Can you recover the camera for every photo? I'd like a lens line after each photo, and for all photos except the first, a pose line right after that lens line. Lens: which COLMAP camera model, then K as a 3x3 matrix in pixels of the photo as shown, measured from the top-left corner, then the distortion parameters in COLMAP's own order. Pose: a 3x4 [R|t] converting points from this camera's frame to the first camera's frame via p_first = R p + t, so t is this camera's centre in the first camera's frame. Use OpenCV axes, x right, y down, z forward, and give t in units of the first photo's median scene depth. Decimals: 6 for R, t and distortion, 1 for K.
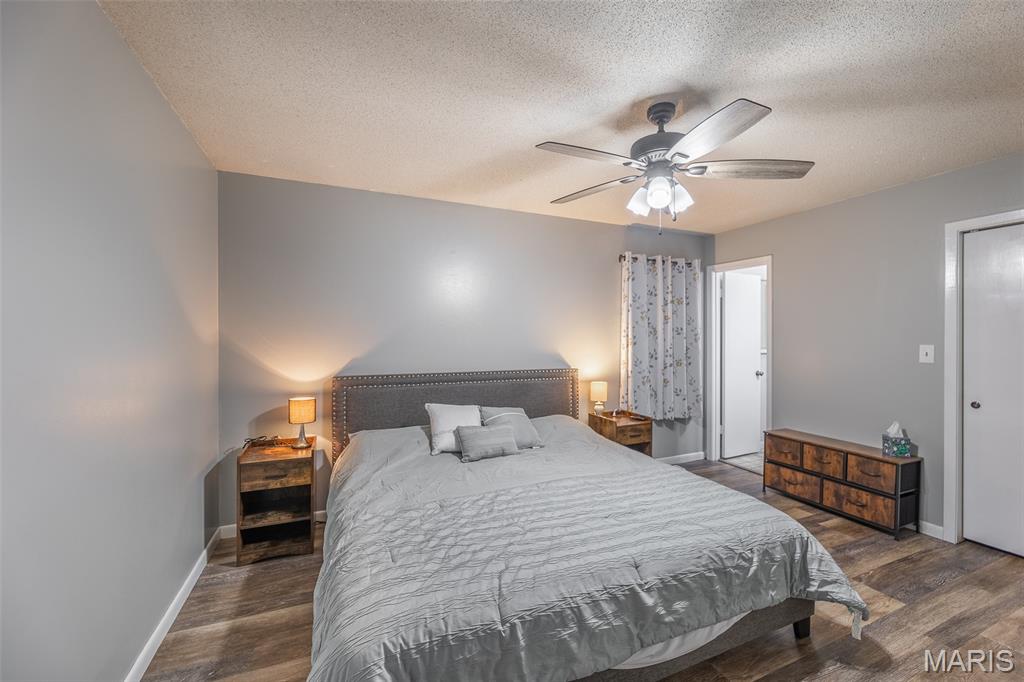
lens RADIAL K [[419.8, 0, 536.8], [0, 419.8, 334.8], [0, 0, 1]] dist [0.018990, -0.000028]
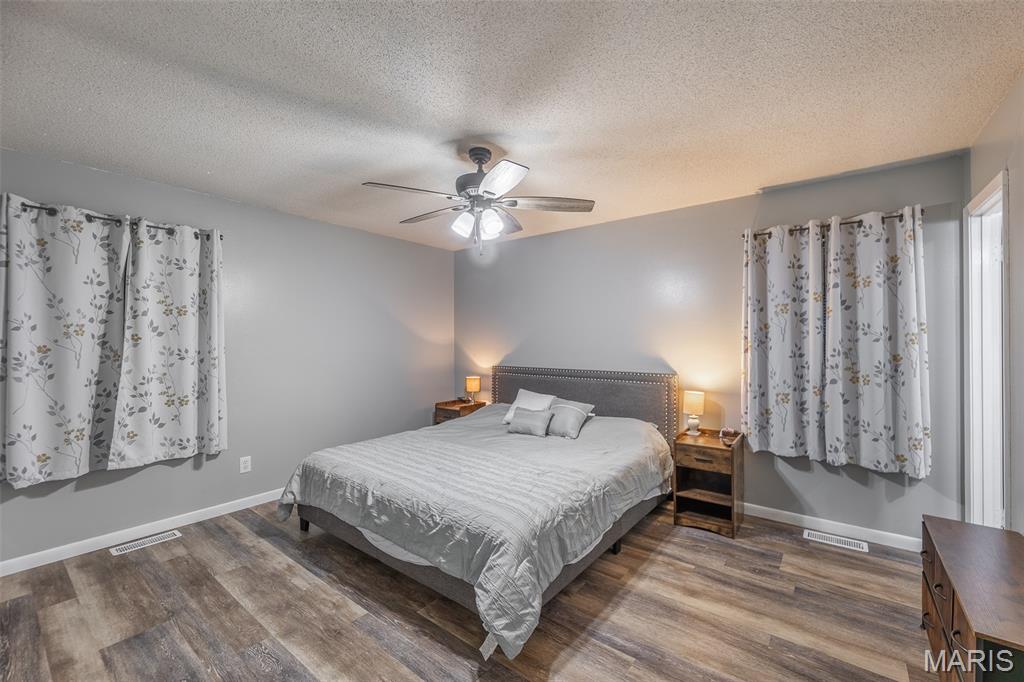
lens RADIAL K [[419.2, 0, 530.2], [0, 419.2, 341.2], [0, 0, 1]] dist [-0.000788, 0.000122]
pose [[0.462236, 0.002410, -0.886754, 0.974527], [0.011653, 0.999893, 0.008792, -0.004233], [0.886680, -0.014397, 0.462159, 0.391162]]
